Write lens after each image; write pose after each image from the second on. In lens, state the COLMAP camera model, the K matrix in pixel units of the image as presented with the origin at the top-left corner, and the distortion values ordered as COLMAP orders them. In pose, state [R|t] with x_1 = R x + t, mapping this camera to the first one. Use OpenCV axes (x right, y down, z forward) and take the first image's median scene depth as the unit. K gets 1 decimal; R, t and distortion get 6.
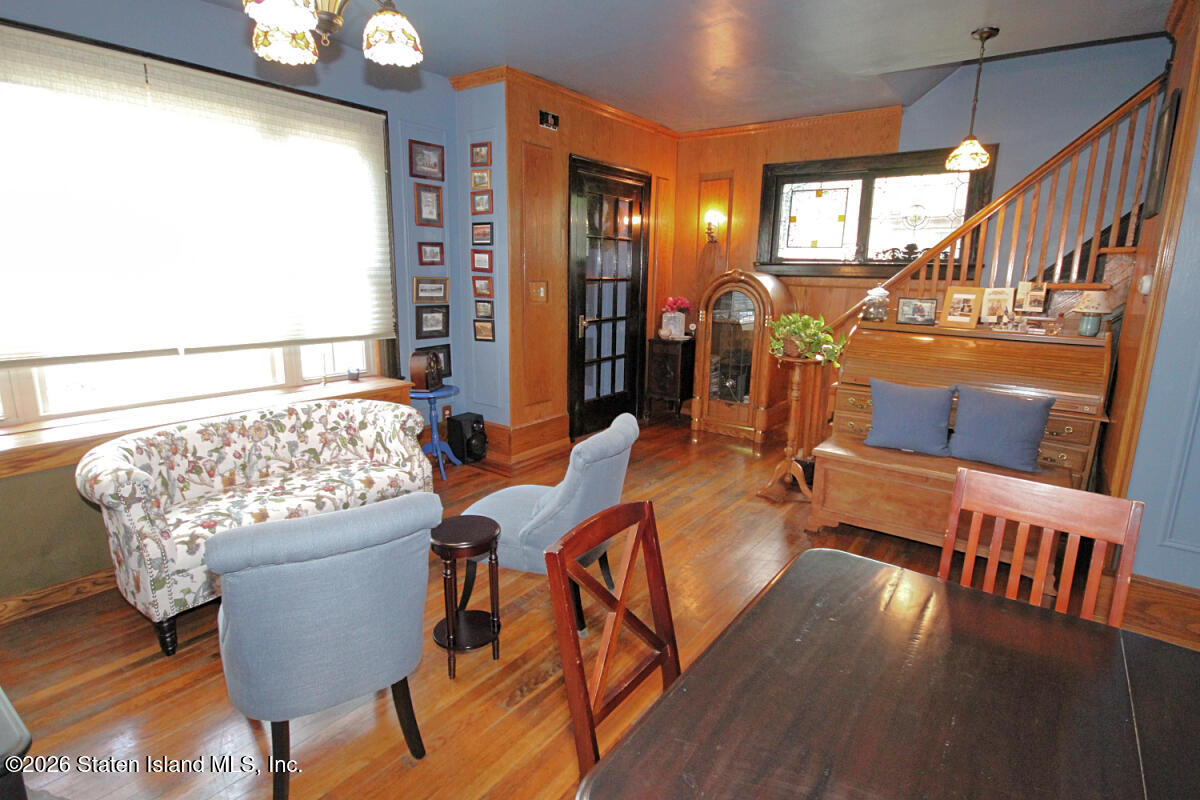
lens RADIAL K [[602.6, 0, 604.6], [0, 602.6, 396.6], [0, 0, 1]] dist [-0.001627, 0.001803]
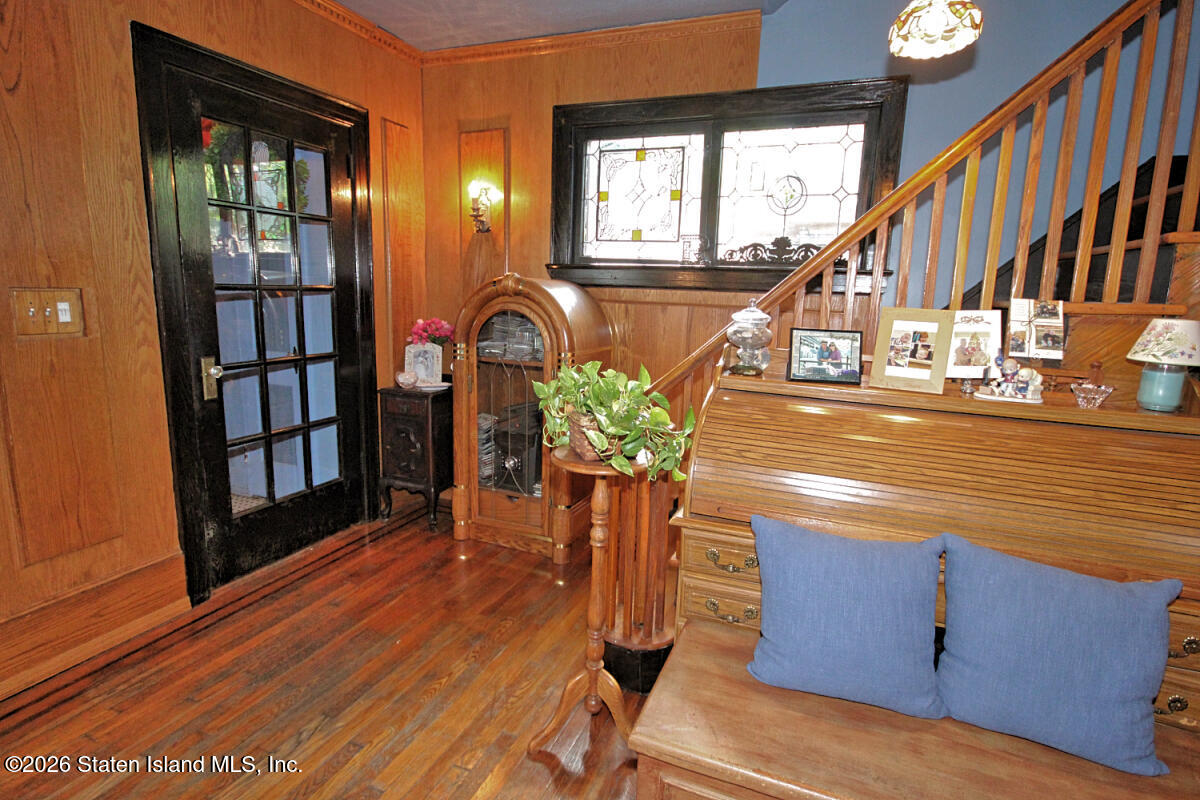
lens RADIAL K [[602.6, 0, 599.5], [0, 602.6, 394.4], [0, 0, 1]] dist [-0.001627, 0.001803]
pose [[0.970705, -0.030404, 0.238344, 0.154878], [0.036276, 0.999136, -0.020287, -0.076242], [-0.237522, 0.028339, 0.970969, 0.401677]]
